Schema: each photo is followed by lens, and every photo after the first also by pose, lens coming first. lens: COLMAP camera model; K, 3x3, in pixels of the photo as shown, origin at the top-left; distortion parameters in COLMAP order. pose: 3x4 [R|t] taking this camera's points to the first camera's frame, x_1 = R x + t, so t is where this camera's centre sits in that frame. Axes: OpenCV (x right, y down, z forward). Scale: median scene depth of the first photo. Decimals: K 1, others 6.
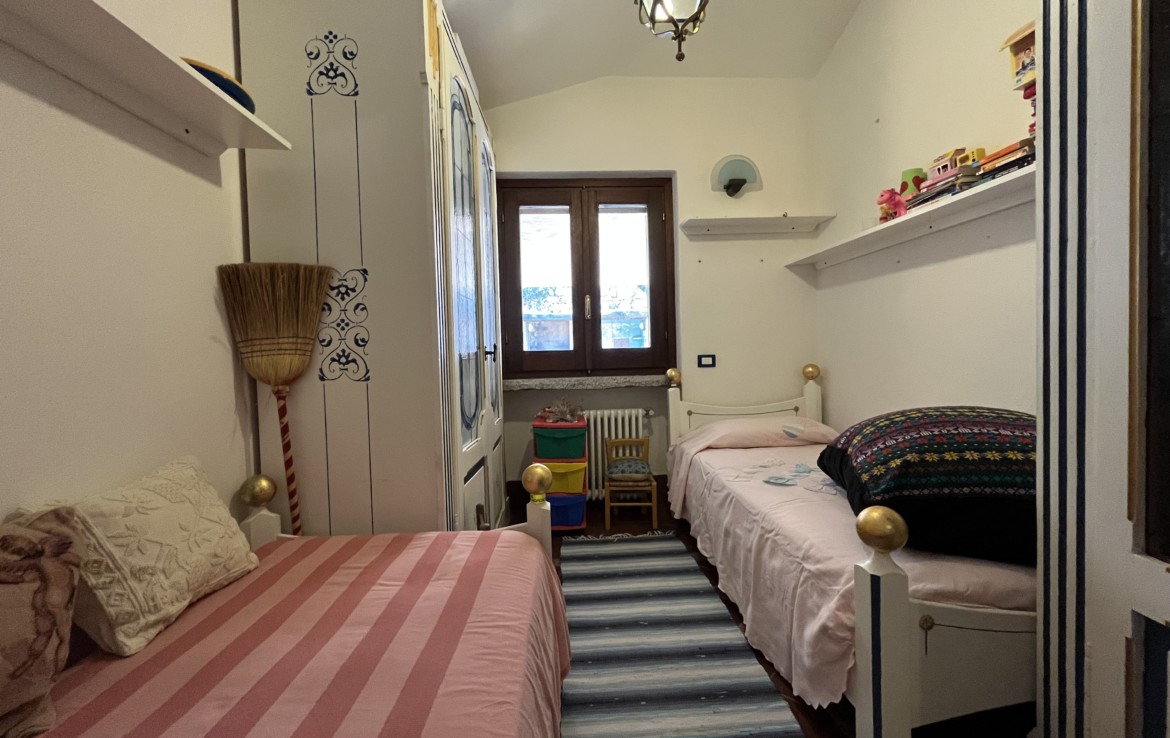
lens RADIAL K [[473.8, 0, 586.7], [0, 473.8, 366.6], [0, 0, 1]] dist [-0.001165, -0.000639]
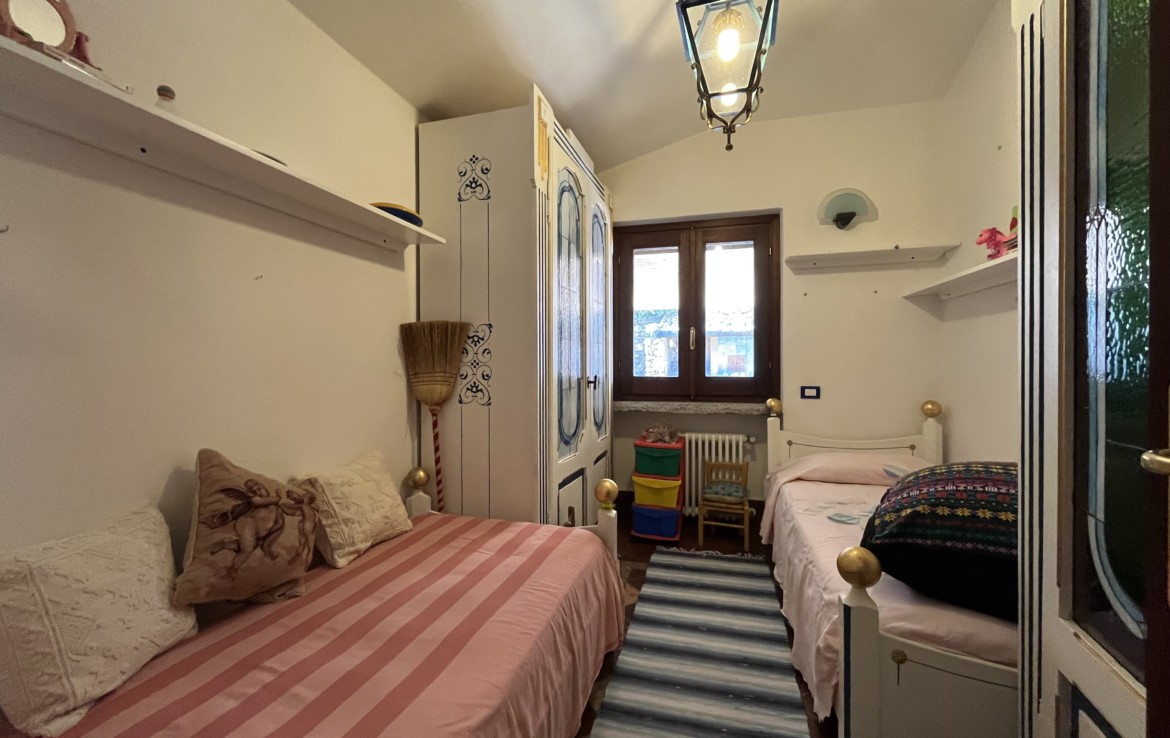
lens RADIAL K [[473.8, 0, 589.5], [0, 473.8, 367.9], [0, 0, 1]] dist [-0.001165, -0.000639]
pose [[0.949934, 0.028222, -0.311174, 0.232688], [-0.033620, 0.999363, -0.011994, -0.071279], [0.310637, 0.021855, 0.950277, -0.208929]]
